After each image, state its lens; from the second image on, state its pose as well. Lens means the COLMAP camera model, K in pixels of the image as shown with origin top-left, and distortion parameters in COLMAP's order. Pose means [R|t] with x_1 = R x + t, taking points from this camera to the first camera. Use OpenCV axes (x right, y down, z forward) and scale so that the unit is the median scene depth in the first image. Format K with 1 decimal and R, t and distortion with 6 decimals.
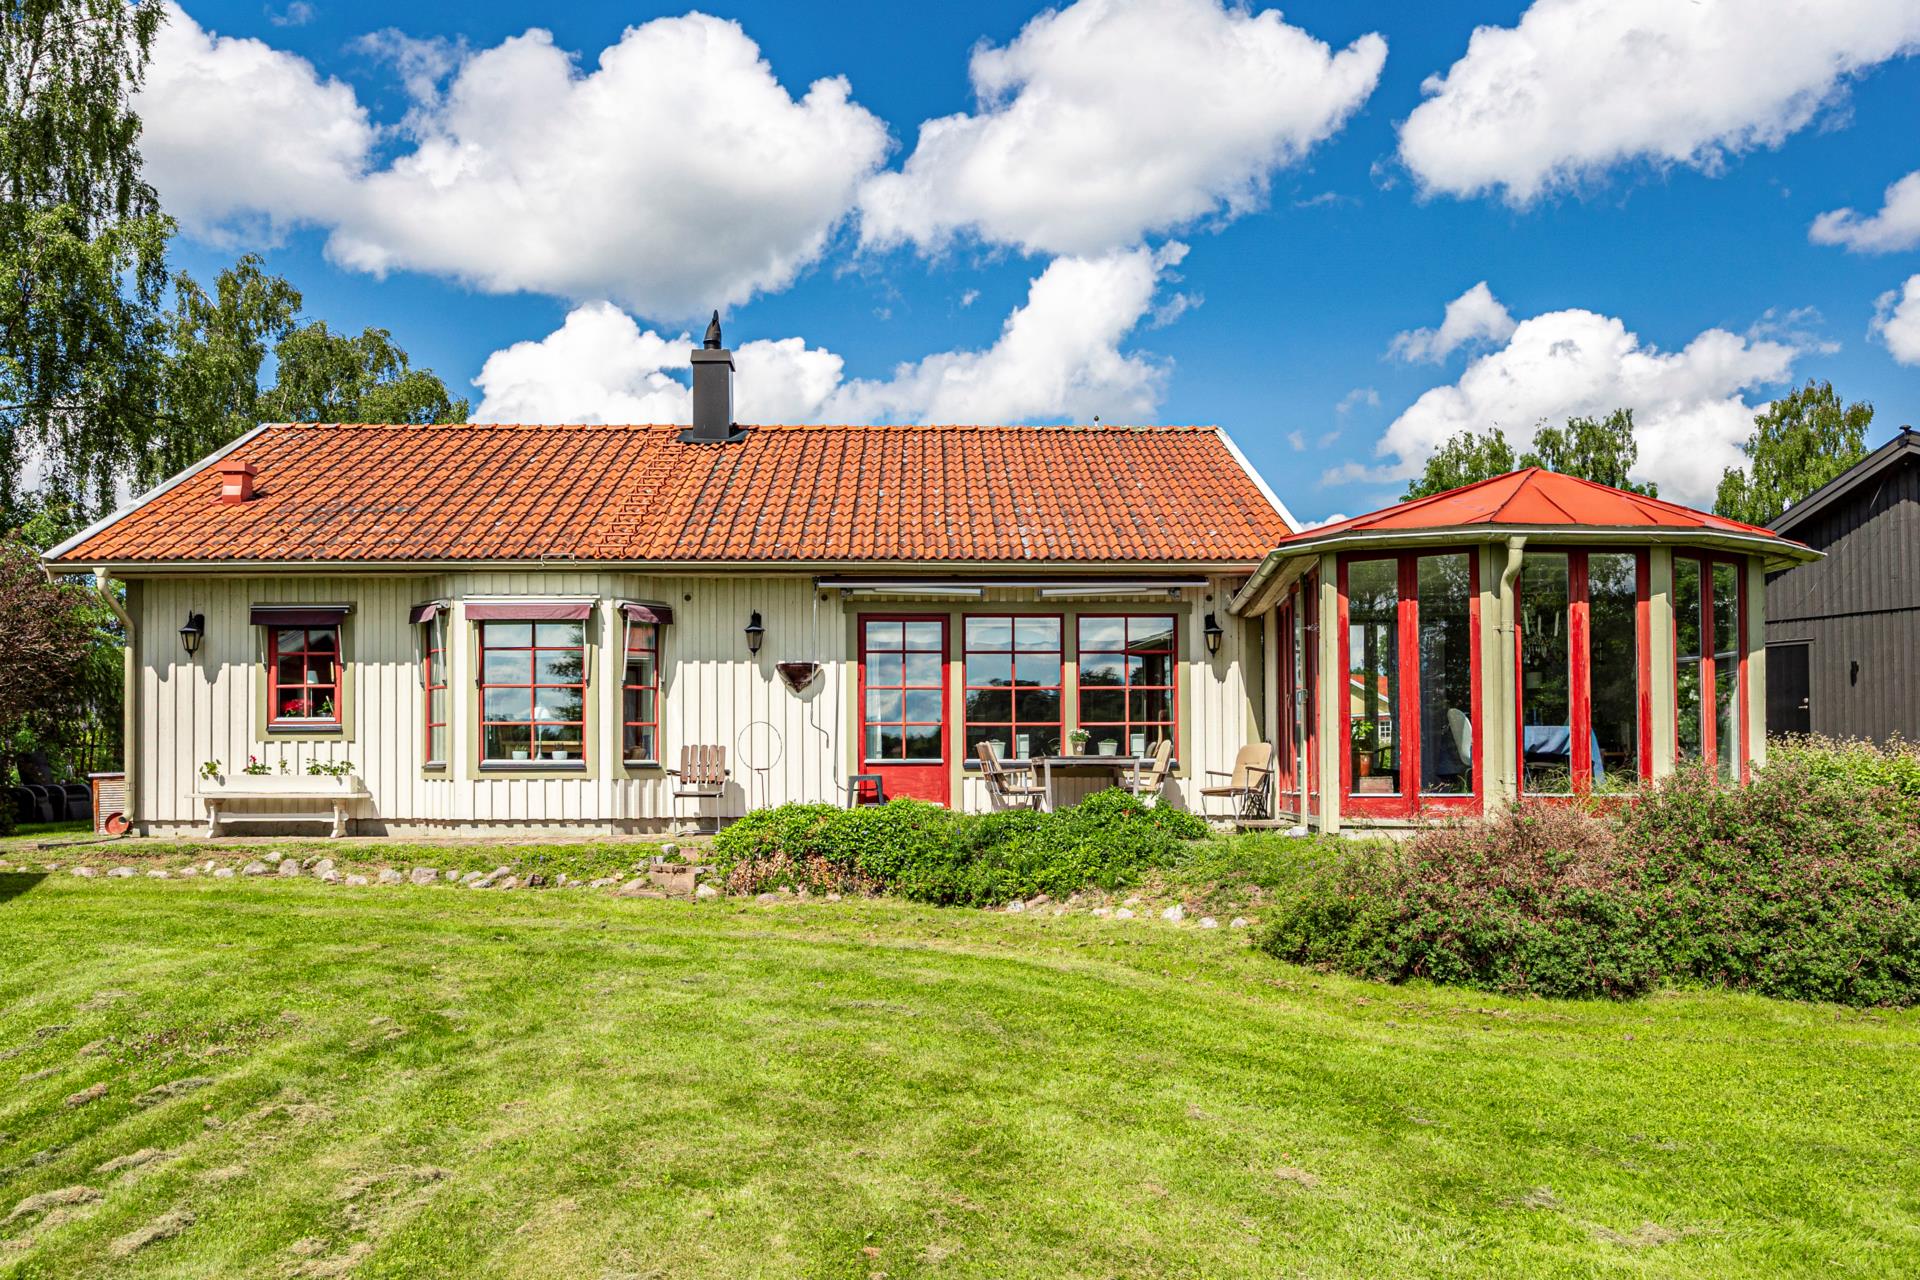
lens RADIAL K [[1467.1, 0, 970.3], [0, 1467.1, 753.7], [0, 0, 1]] dist [0.001142, -0.000352]
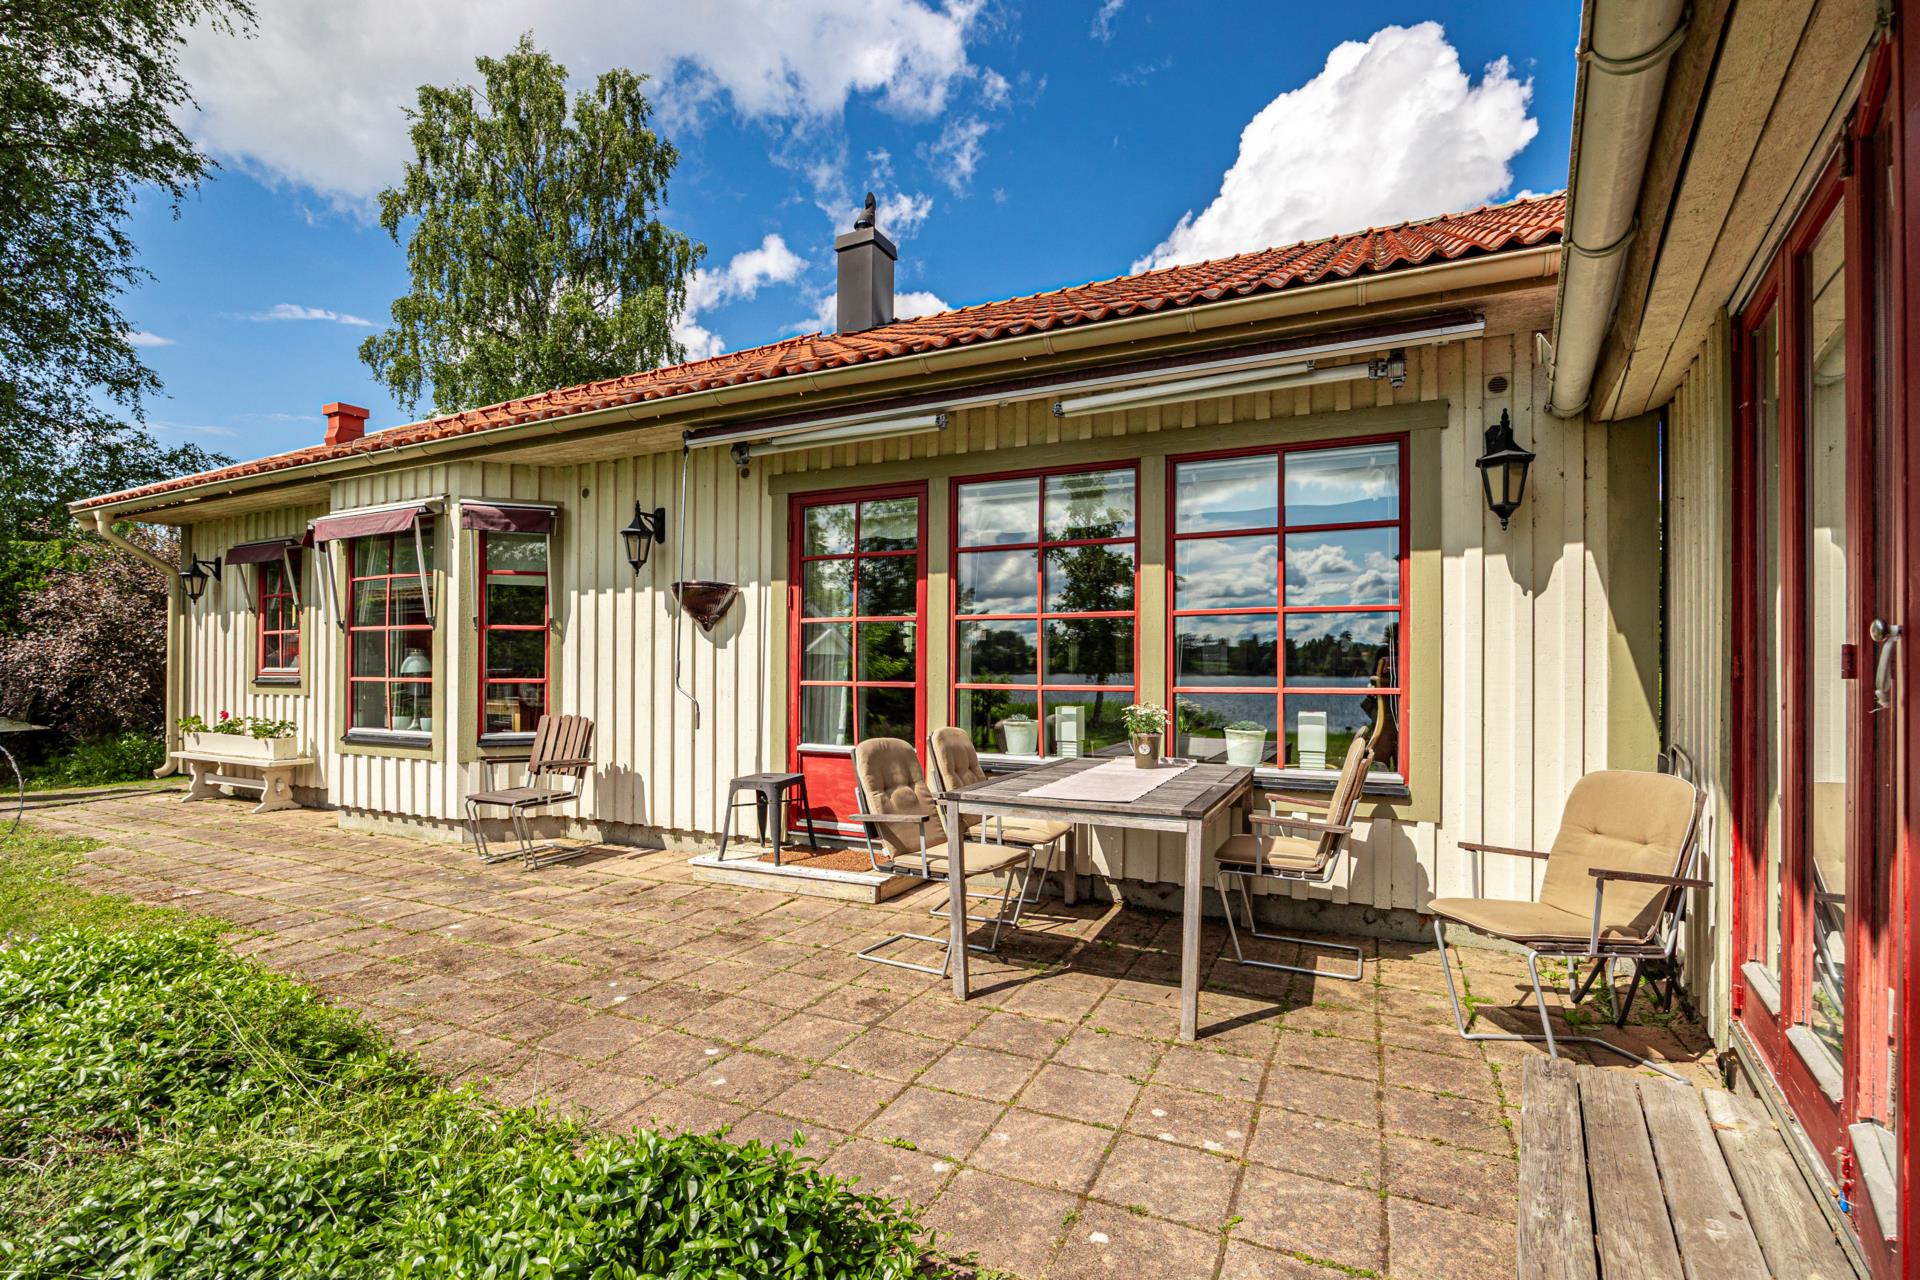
lens RADIAL K [[831.1, 0, 975.9], [0, 831.1, 672.4], [0, 0, 1]] dist [-0.017330, -0.000080]
pose [[0.888630, 0.010066, -0.458514, 0.143854], [-0.001099, 0.999803, 0.019820, -0.032041], [0.458623, -0.017109, 0.888466, 0.753132]]
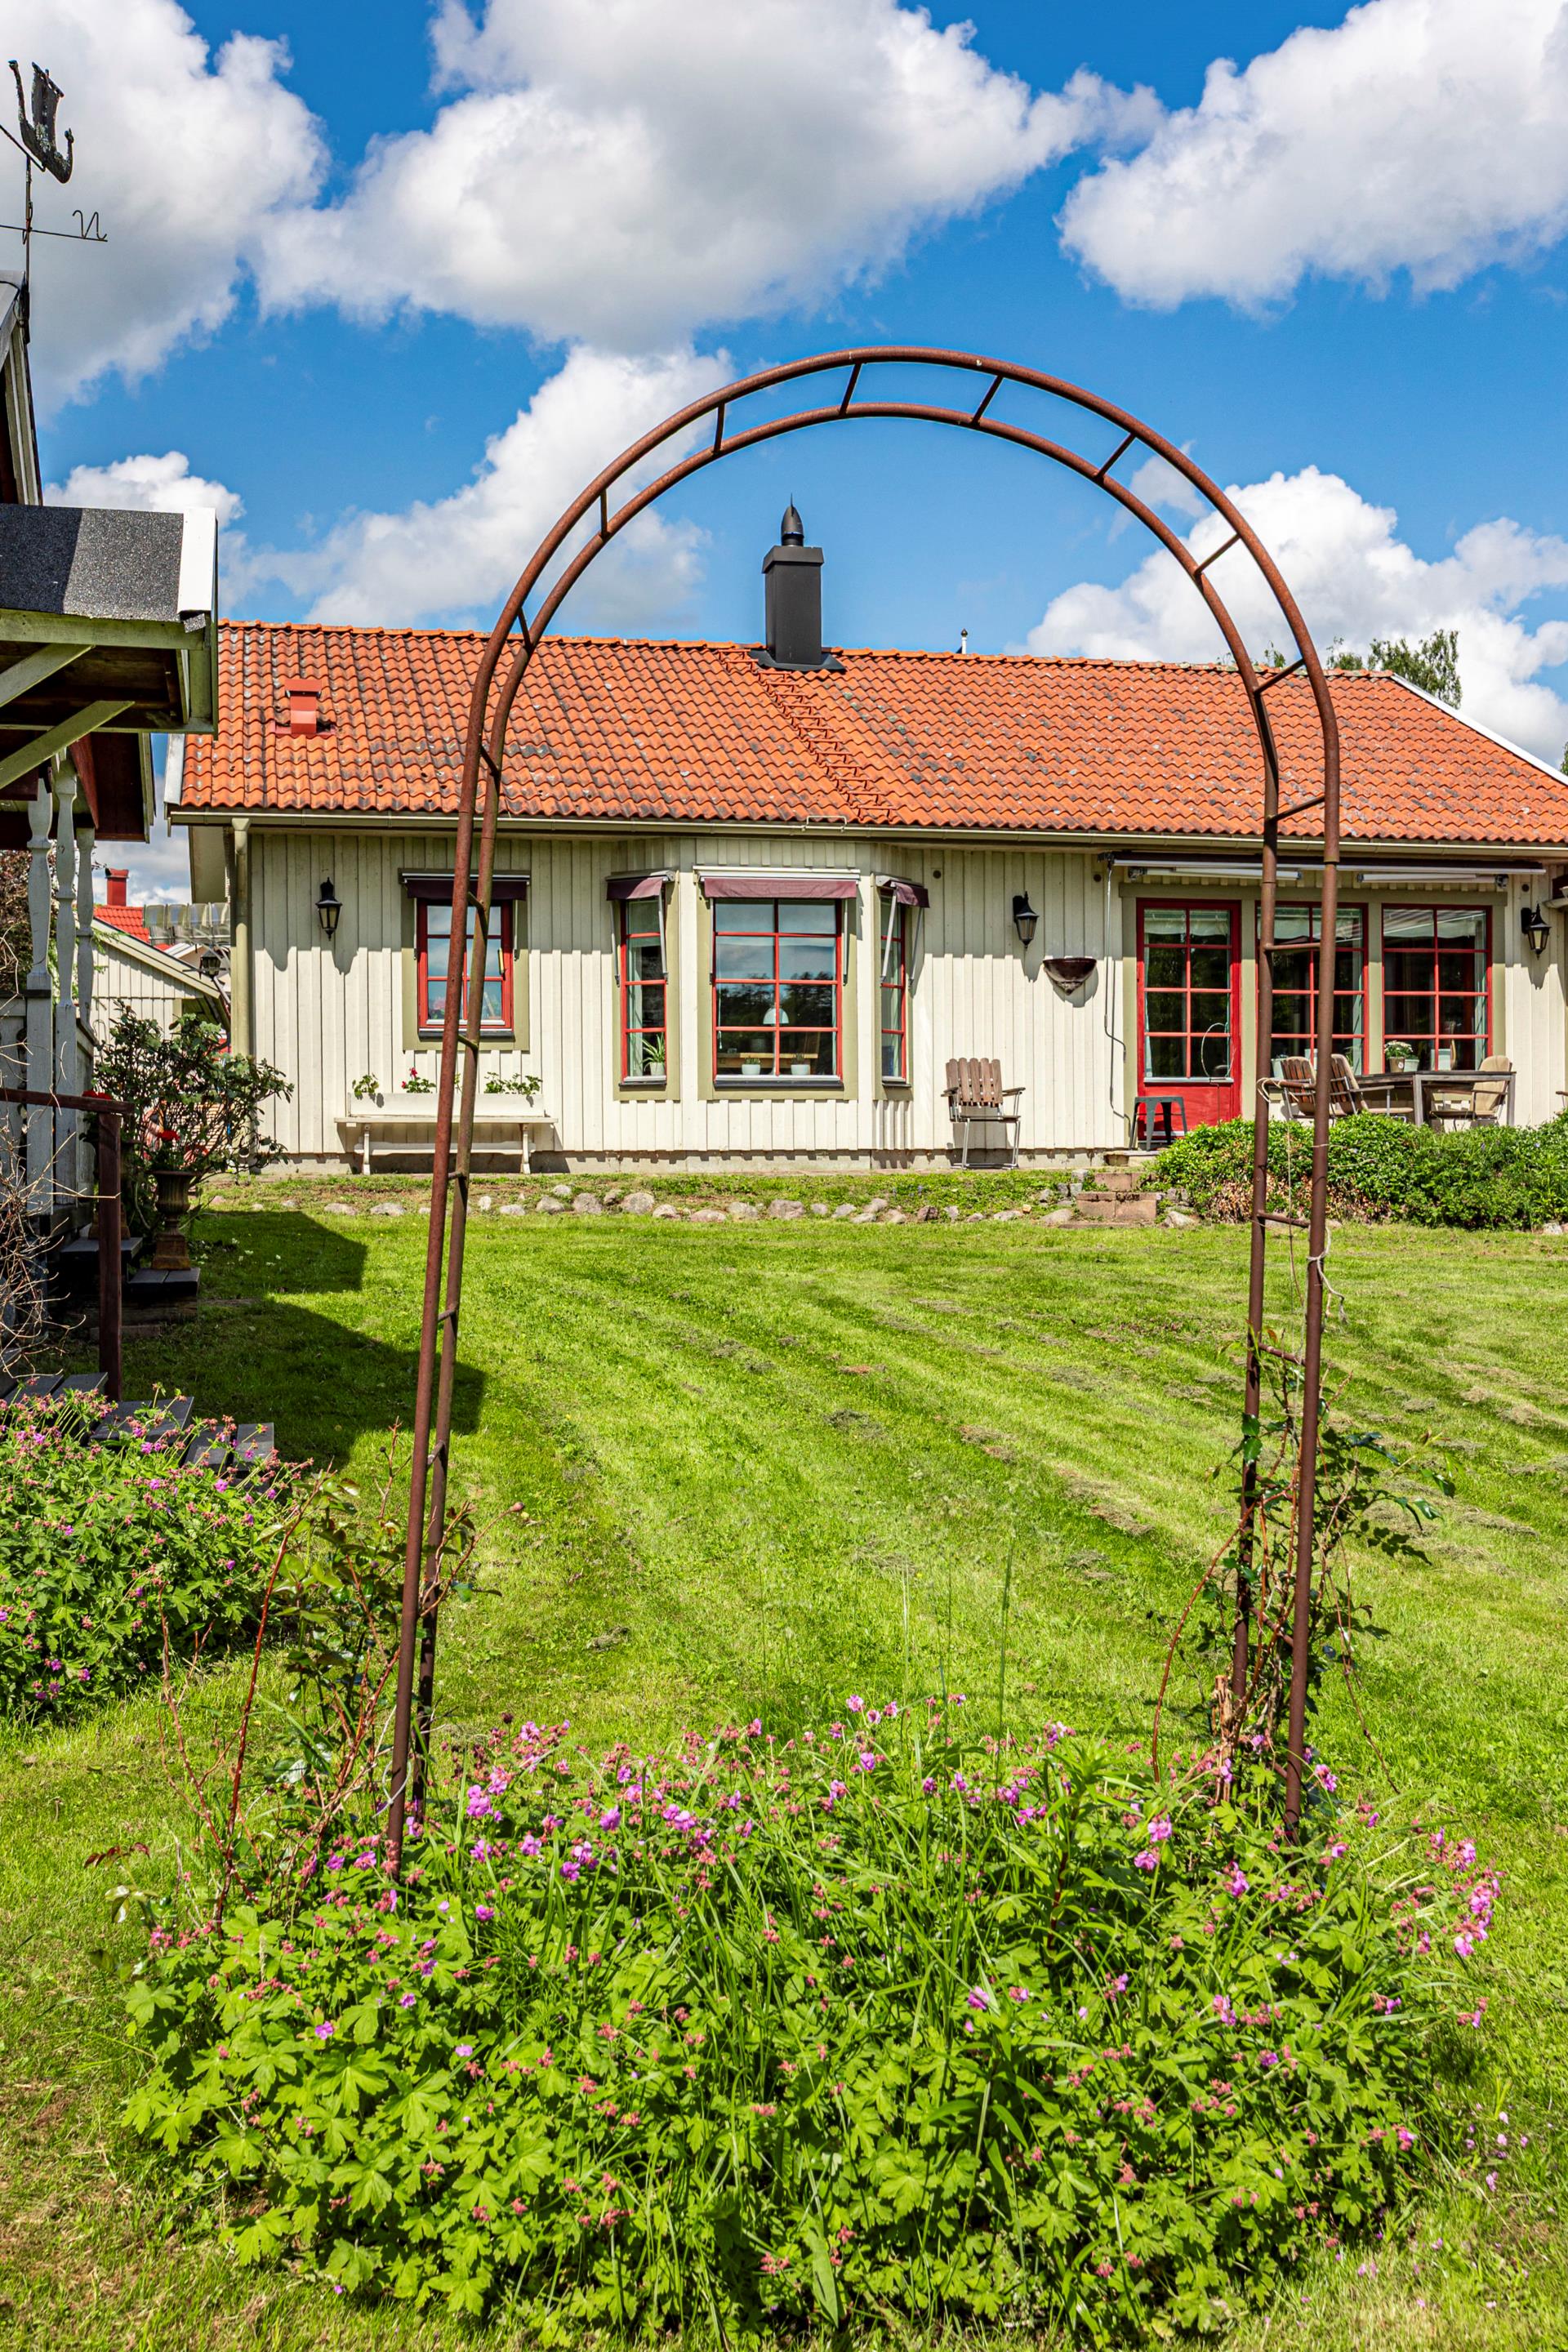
lens RADIAL K [[2225.9, 0, 841.5], [0, 2225.9, 1174.6], [0, 0, 1]] dist [0.007260, 0.005657]
pose [[0.980863, -0.004708, 0.194640, -0.487505], [-0.000456, 0.999649, 0.026481, 0.025488], [-0.194696, -0.026063, 0.980517, -0.187924]]
